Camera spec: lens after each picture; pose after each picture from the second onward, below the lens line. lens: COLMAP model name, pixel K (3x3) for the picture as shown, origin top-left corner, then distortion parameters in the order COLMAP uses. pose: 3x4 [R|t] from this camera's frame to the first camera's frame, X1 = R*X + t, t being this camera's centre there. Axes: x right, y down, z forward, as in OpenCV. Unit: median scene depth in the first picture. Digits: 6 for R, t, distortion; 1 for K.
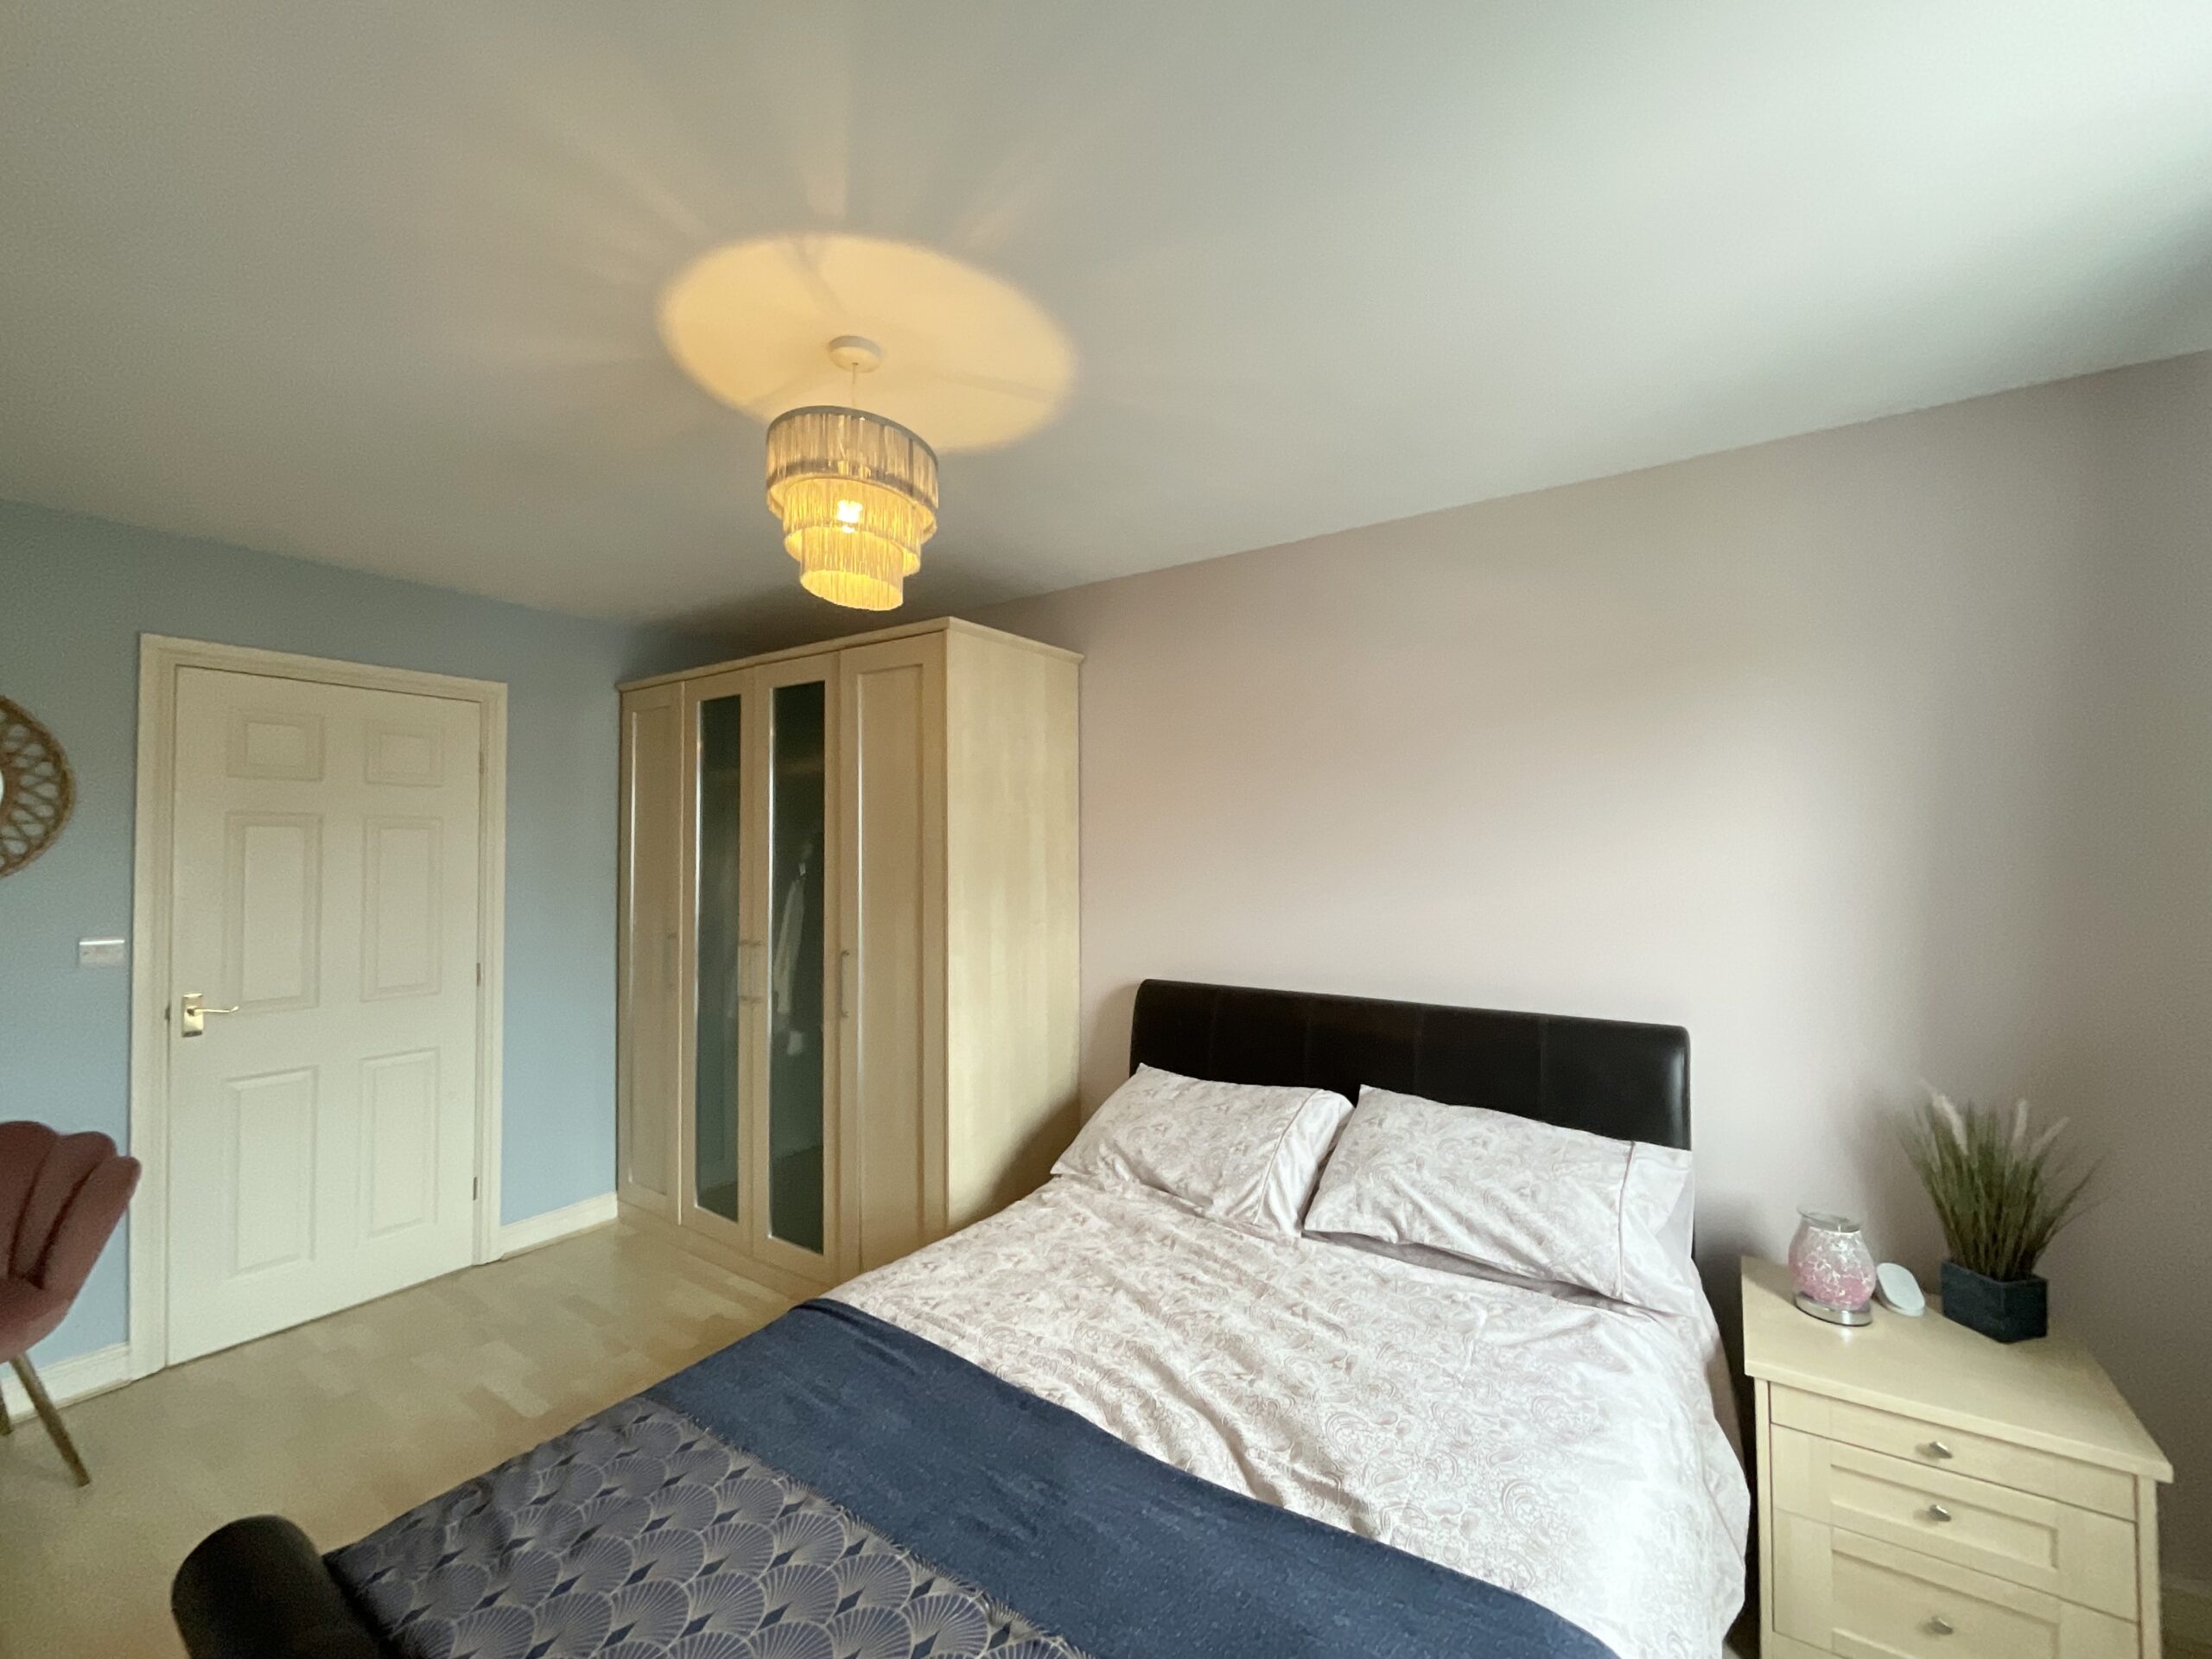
lens RADIAL K [[911.7, 0, 1108.4], [0, 911.7, 837.3], [0, 0, 1]] dist [-0.001778, 0.009406]
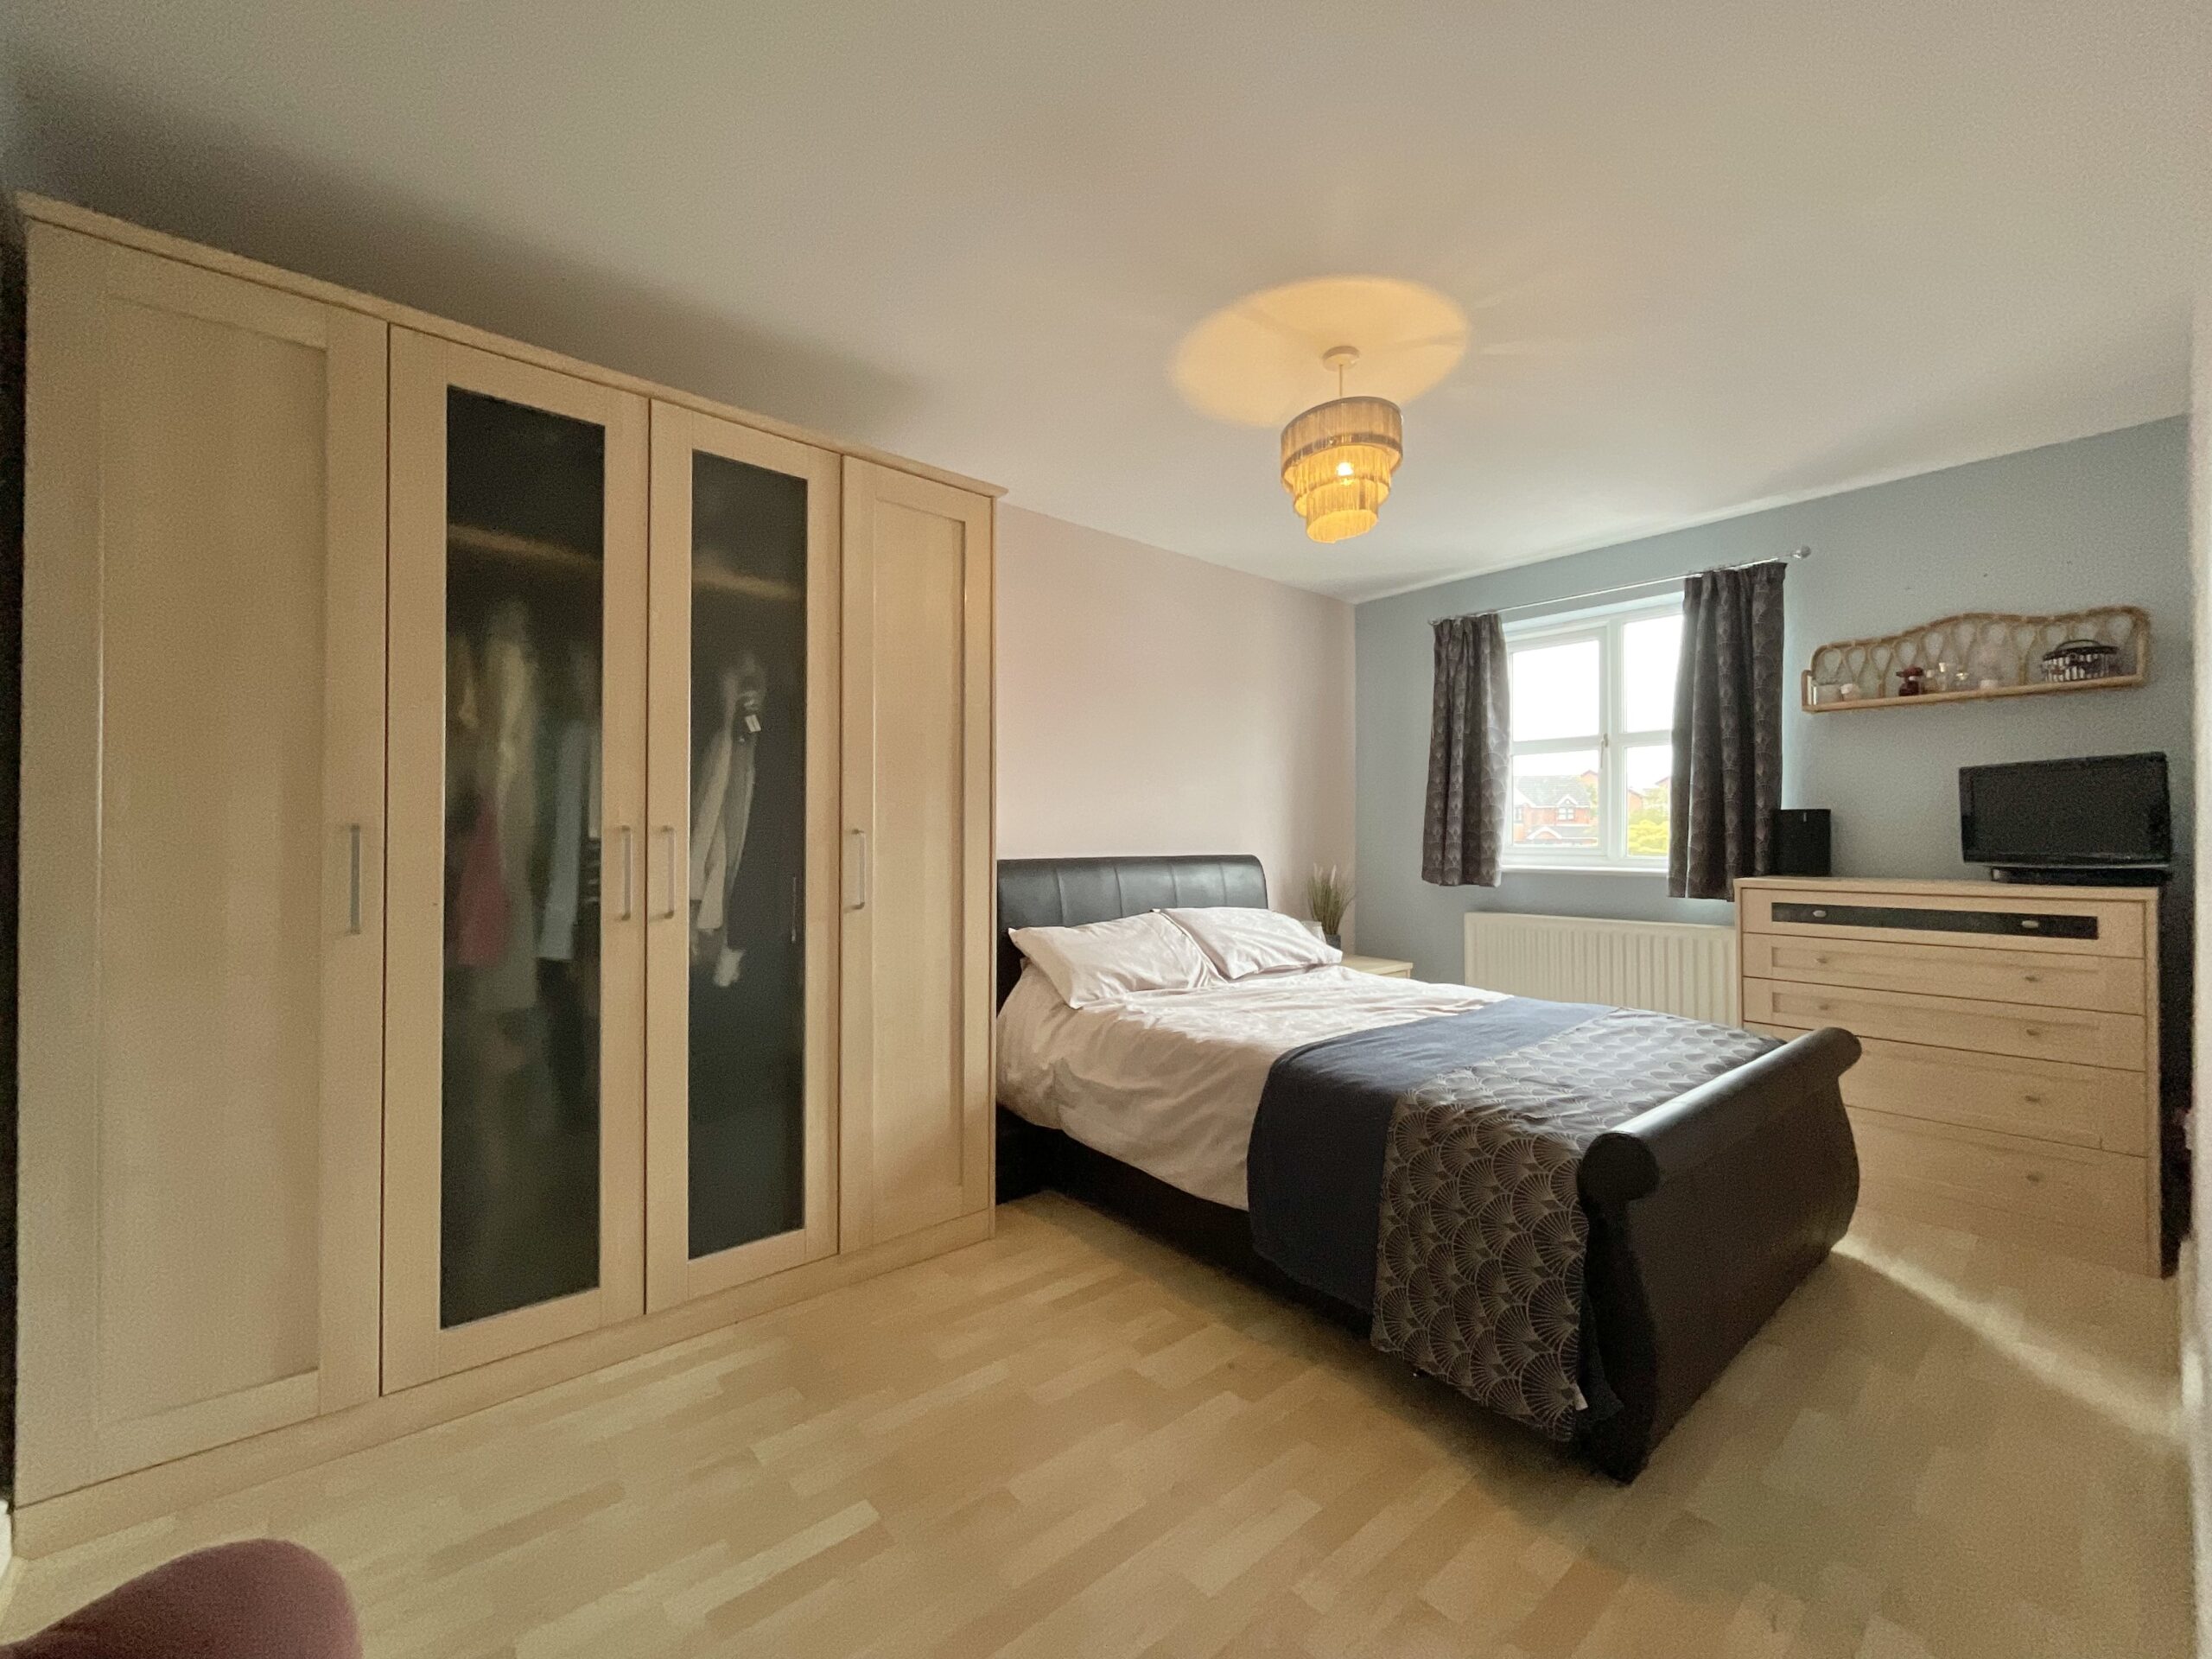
lens RADIAL K [[911.7, 0, 1108.4], [0, 911.7, 837.3], [0, 0, 1]] dist [-0.001778, 0.009406]
pose [[0.254032, 0.004020, 0.967187, -1.451065], [-0.014828, 0.999890, -0.000262, 0.183627], [-0.967082, -0.014275, 0.254064, 0.819365]]
